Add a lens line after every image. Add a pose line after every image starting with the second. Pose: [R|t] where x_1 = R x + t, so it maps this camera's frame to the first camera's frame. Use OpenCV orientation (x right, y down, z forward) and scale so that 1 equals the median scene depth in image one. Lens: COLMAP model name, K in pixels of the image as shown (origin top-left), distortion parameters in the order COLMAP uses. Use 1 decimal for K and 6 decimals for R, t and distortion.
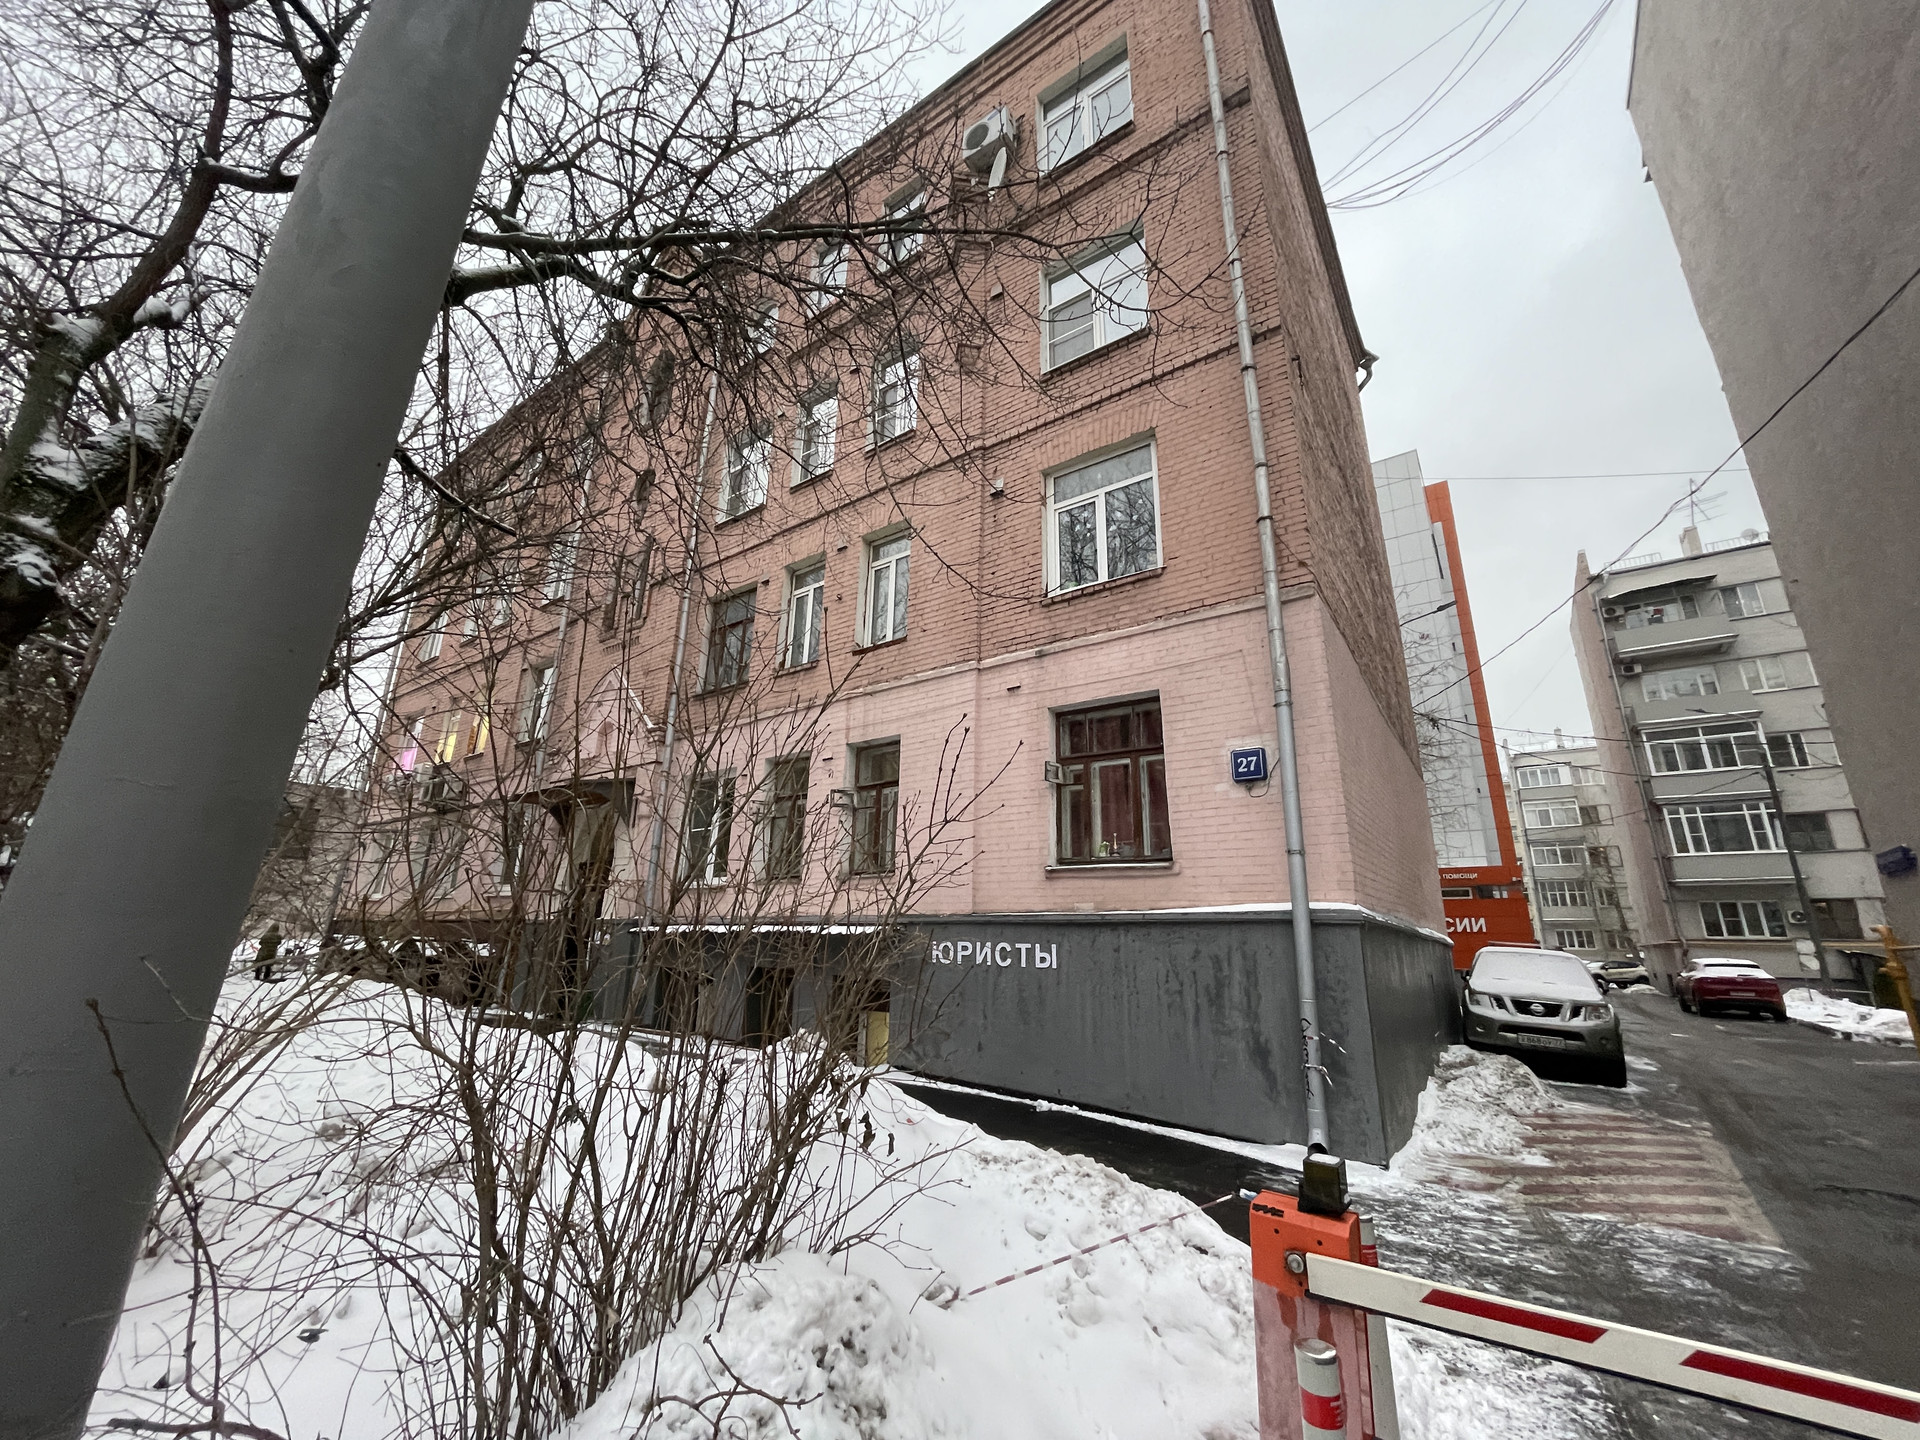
lens RADIAL K [[769.9, 0, 965.1], [0, 769.9, 720.4], [0, 0, 1]] dist [-0.000751, 0.000236]
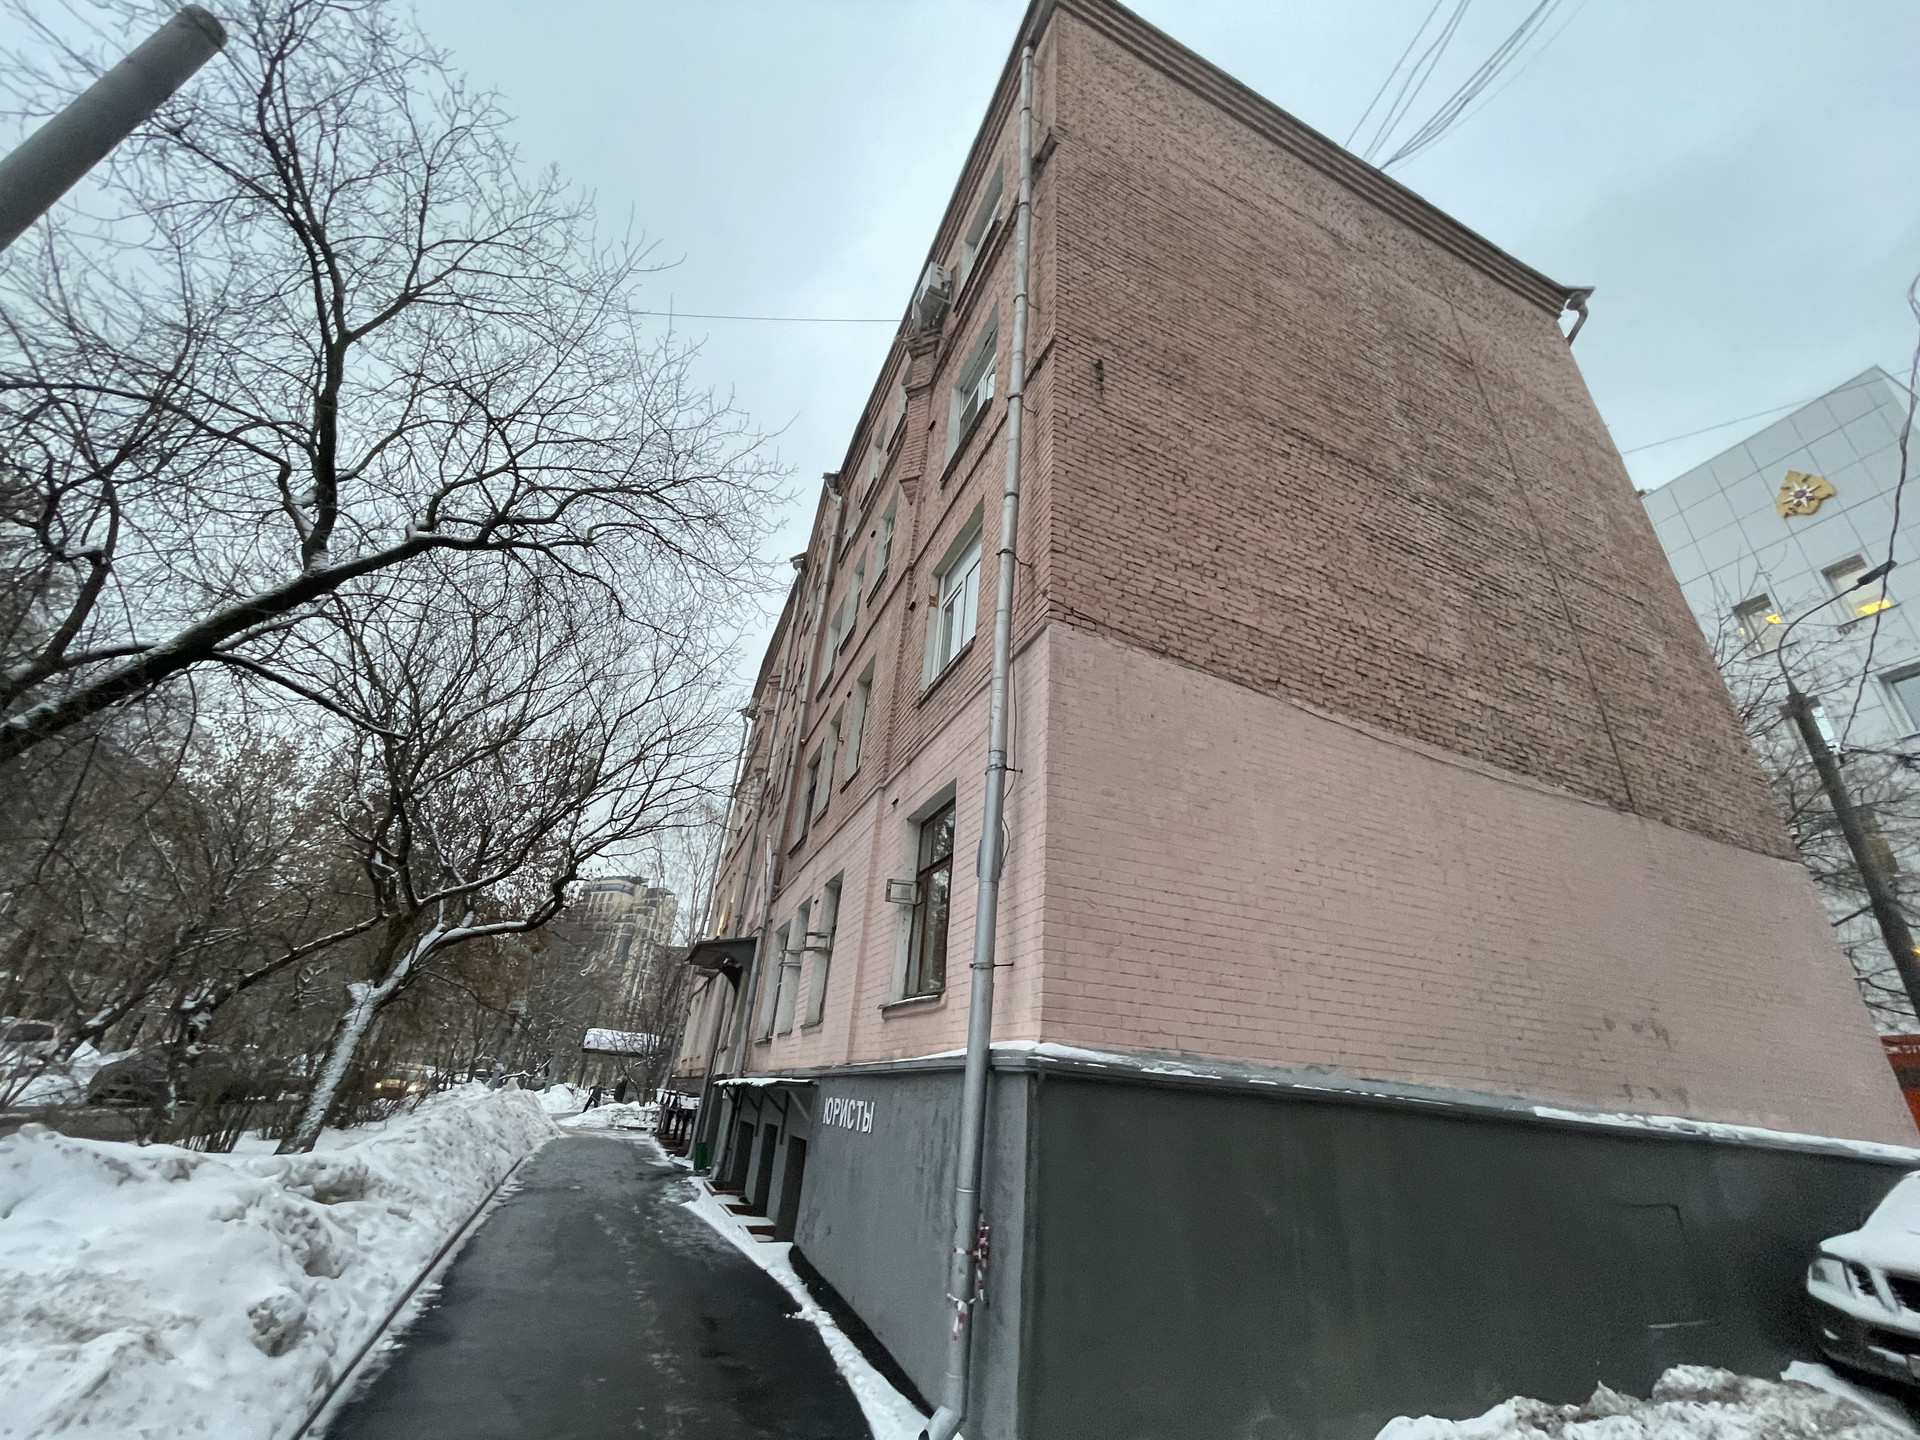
lens RADIAL K [[769.9, 0, 965.1], [0, 769.9, 720.4], [0, 0, 1]] dist [-0.000751, 0.000236]
pose [[0.856288, -0.206312, -0.473505, 0.500603], [0.102077, 0.966274, -0.236422, 0.076174], [0.506312, 0.154111, 0.848468, 0.227889]]
